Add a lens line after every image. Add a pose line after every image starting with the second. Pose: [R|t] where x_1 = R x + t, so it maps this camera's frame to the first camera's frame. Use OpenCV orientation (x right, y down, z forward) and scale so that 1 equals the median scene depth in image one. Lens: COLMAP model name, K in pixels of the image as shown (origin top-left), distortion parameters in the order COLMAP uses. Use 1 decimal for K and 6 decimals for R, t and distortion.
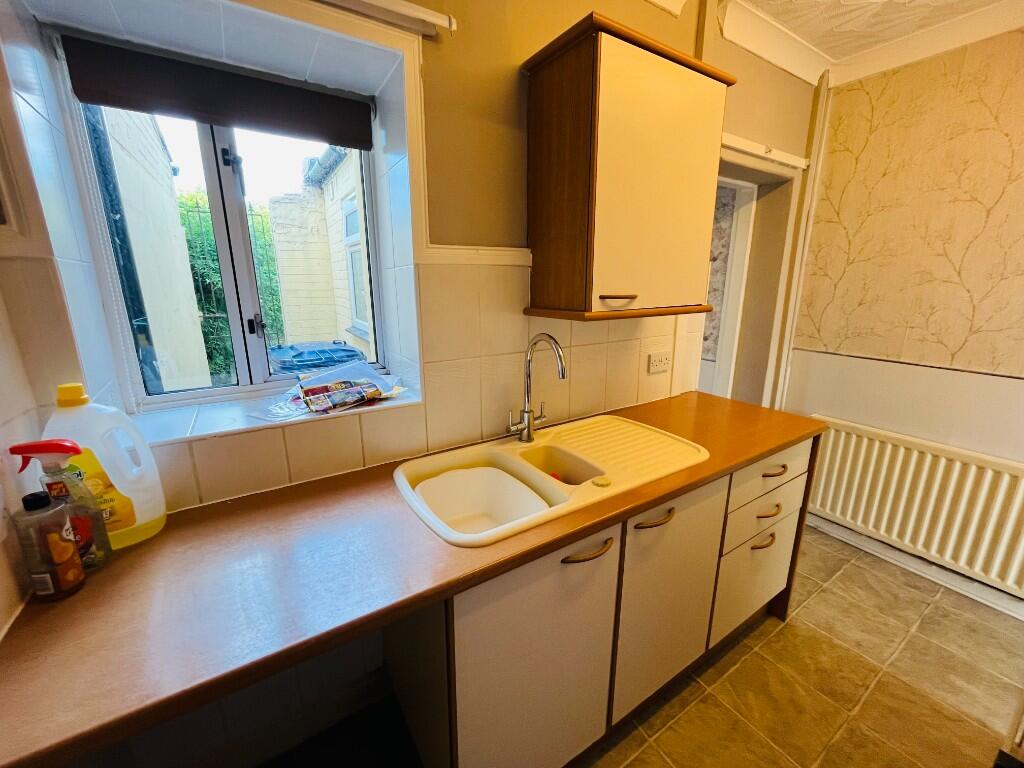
lens RADIAL K [[415.9, 0, 509.1], [0, 415.9, 382.2], [0, 0, 1]] dist [-0.000449, -0.000786]
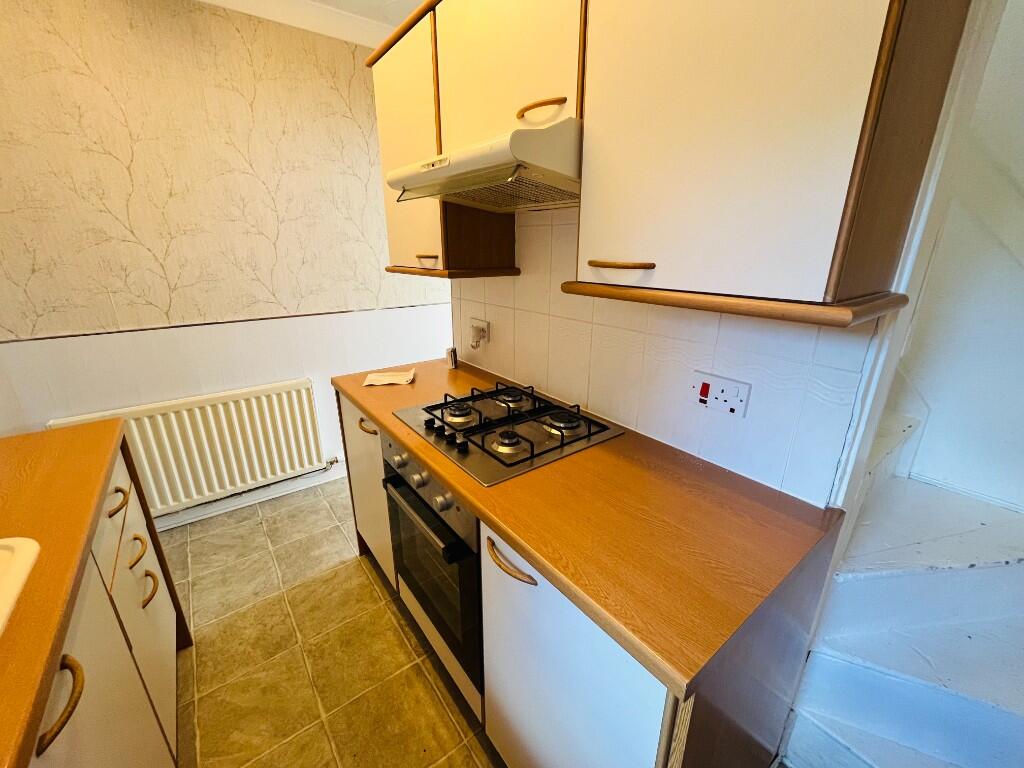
lens RADIAL K [[415.9, 0, 509.9], [0, 415.9, 383.9], [0, 0, 1]] dist [-0.000449, -0.000786]
pose [[-0.068322, -0.314091, 0.946931, -0.025921], [0.248167, 0.913965, 0.321062, -0.028438], [-0.966305, 0.256932, 0.015503, 0.226174]]
